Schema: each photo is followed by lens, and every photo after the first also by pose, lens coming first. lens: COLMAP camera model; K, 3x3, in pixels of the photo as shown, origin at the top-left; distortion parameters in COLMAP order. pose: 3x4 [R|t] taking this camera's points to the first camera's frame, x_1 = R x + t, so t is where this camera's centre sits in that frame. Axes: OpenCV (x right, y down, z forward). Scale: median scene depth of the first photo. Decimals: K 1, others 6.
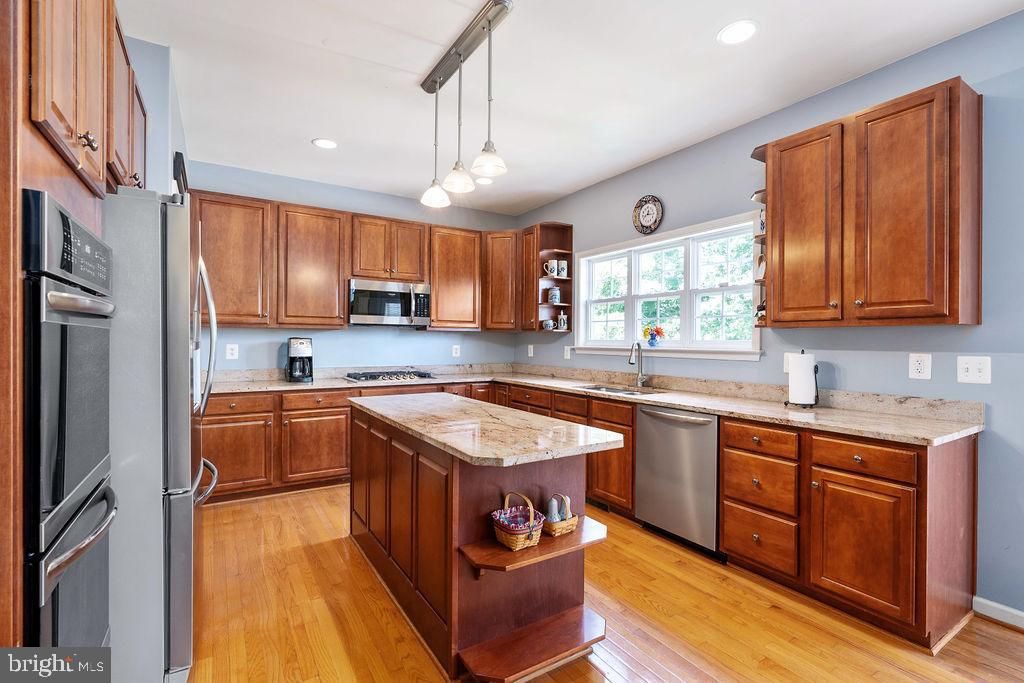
lens RADIAL K [[473.3, 0, 512.0], [0, 473.3, 341.5], [0, 0, 1]] dist [-0.002959, 0.000000]
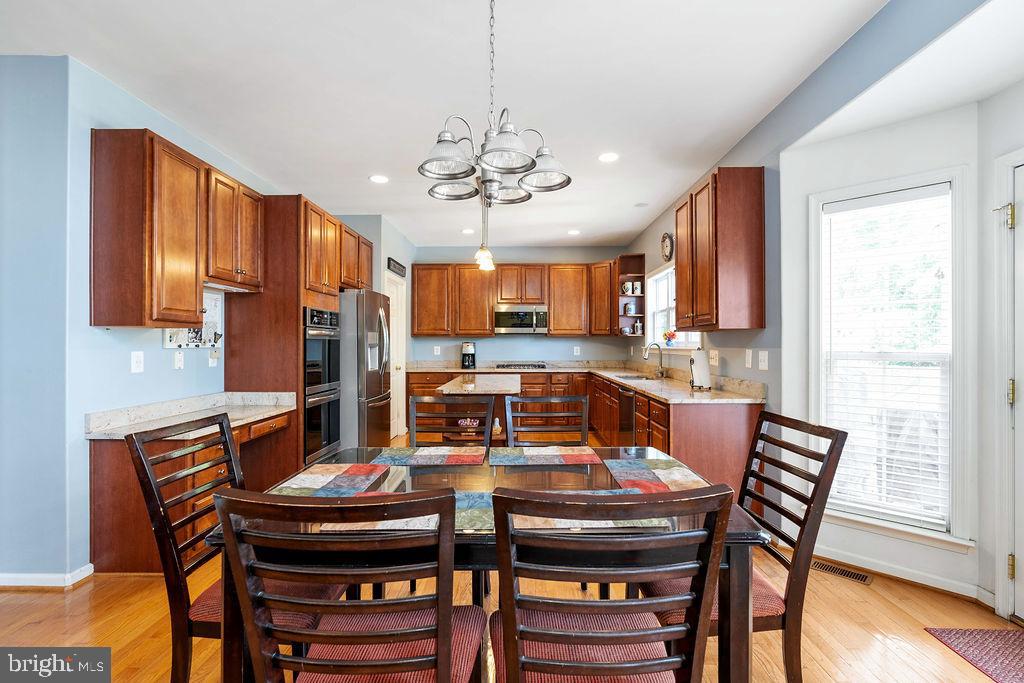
lens RADIAL K [[470.3, 0, 516.4], [0, 470.3, 348.3], [0, 0, 1]] dist [-0.001757, 0.000082]
pose [[0.842186, -0.002349, -0.539182, 0.646462], [0.004841, 0.999983, 0.003205, 0.009548], [0.539165, -0.005309, 0.842183, -0.342414]]
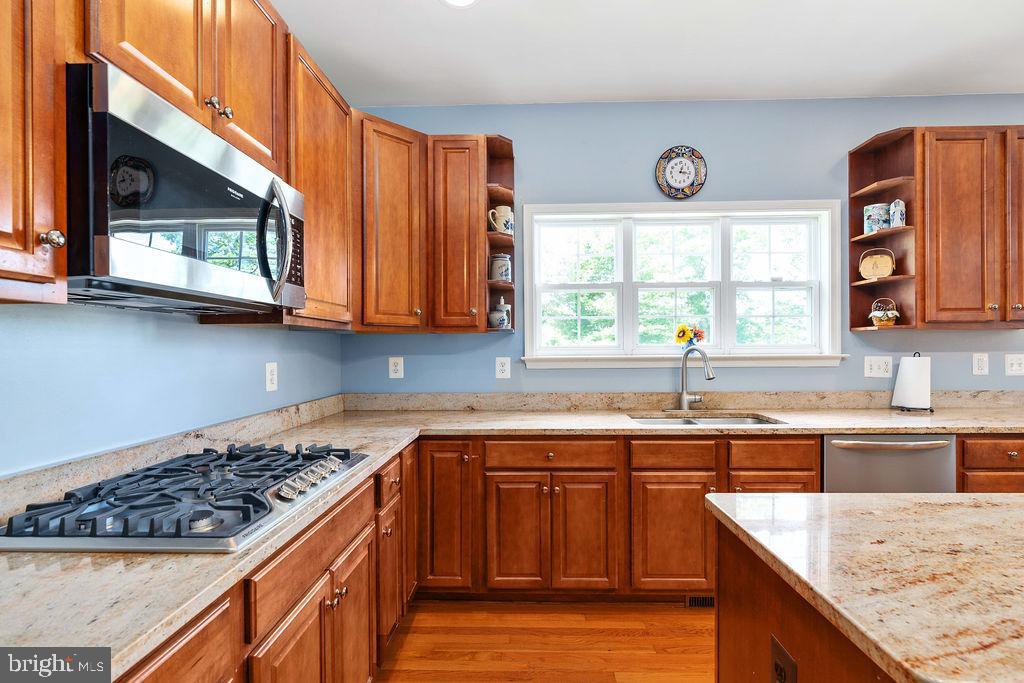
lens RADIAL K [[470.3, 0, 516.4], [0, 470.3, 348.3], [0, 0, 1]] dist [-0.001757, 0.000082]
pose [[0.553929, -0.014554, 0.832437, -0.462331], [0.013317, 0.999874, 0.008619, -0.007301], [-0.832458, 0.006311, 0.554053, 0.816758]]
